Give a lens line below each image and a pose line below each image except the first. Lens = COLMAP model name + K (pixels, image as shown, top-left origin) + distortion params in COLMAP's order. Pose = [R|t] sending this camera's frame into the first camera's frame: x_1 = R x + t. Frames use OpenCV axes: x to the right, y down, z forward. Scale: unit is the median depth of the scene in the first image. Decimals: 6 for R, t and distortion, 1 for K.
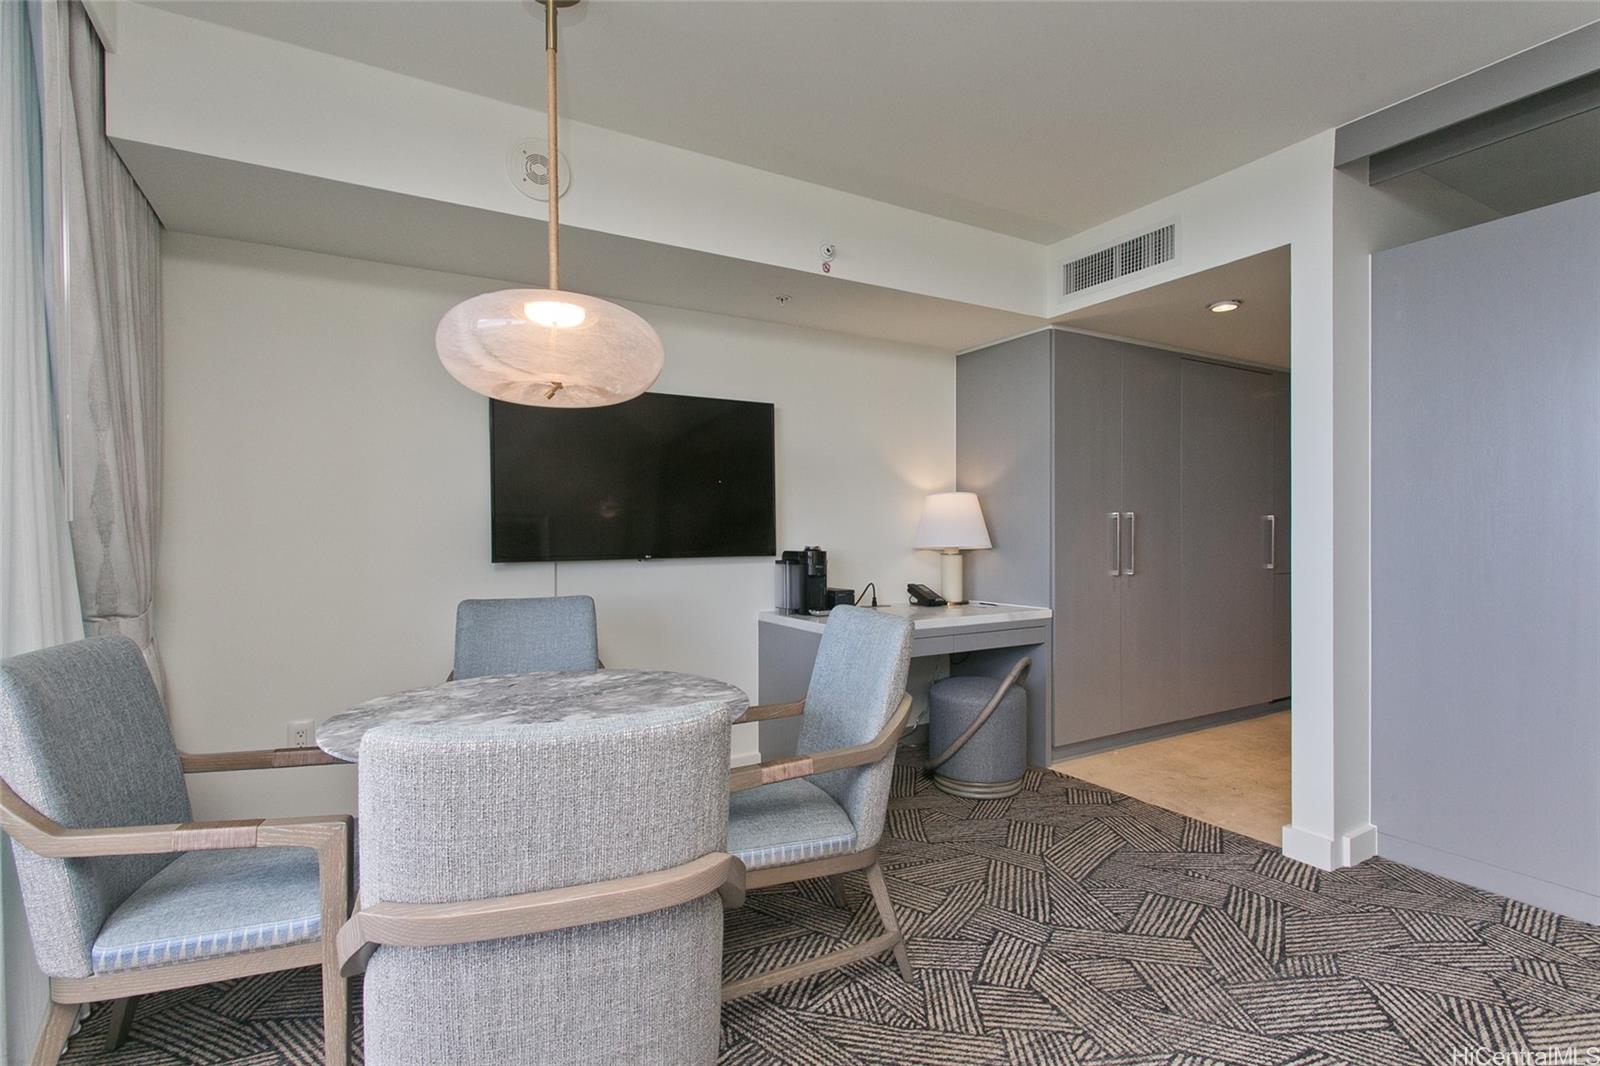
lens RADIAL K [[761.1, 0, 805.6], [0, 761.1, 531.0], [0, 0, 1]] dist [0.001417, 0.000608]
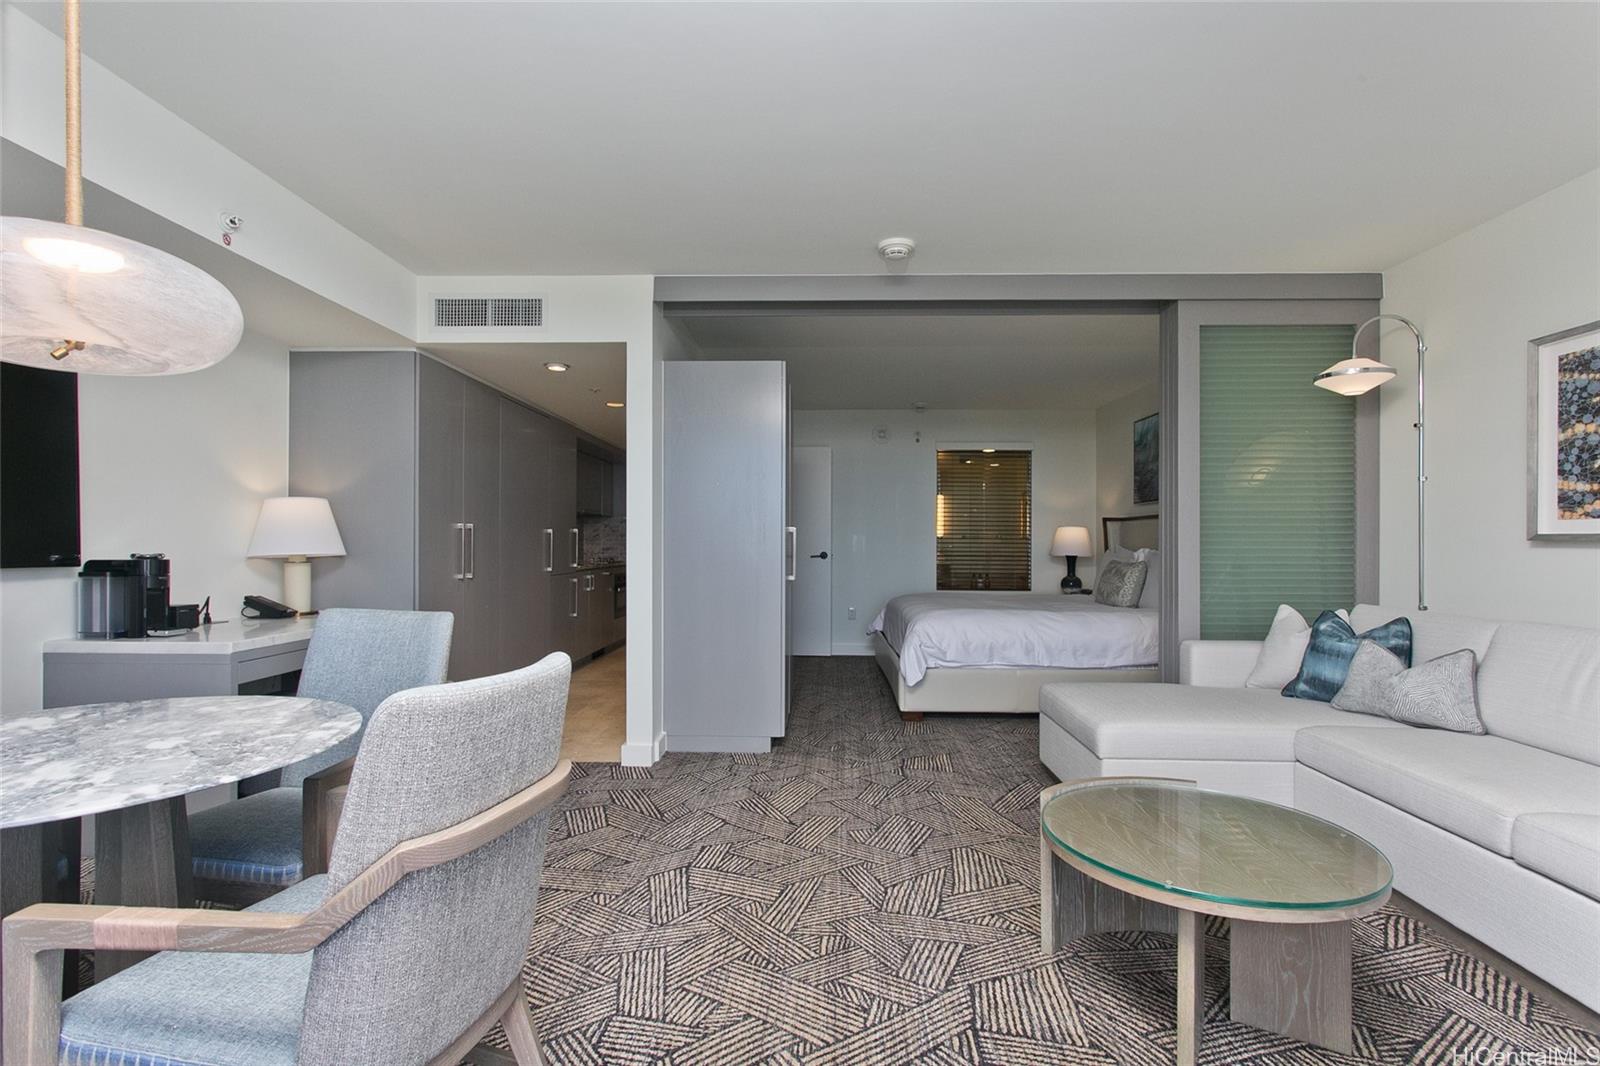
lens RADIAL K [[761.1, 0, 805.6], [0, 761.1, 531.0], [0, 0, 1]] dist [0.001417, 0.000608]
pose [[0.522277, 0.021807, 0.852497, -0.323995], [-0.007515, 0.999752, -0.020969, 0.007614], [-0.852743, 0.004545, 0.522311, -0.036516]]
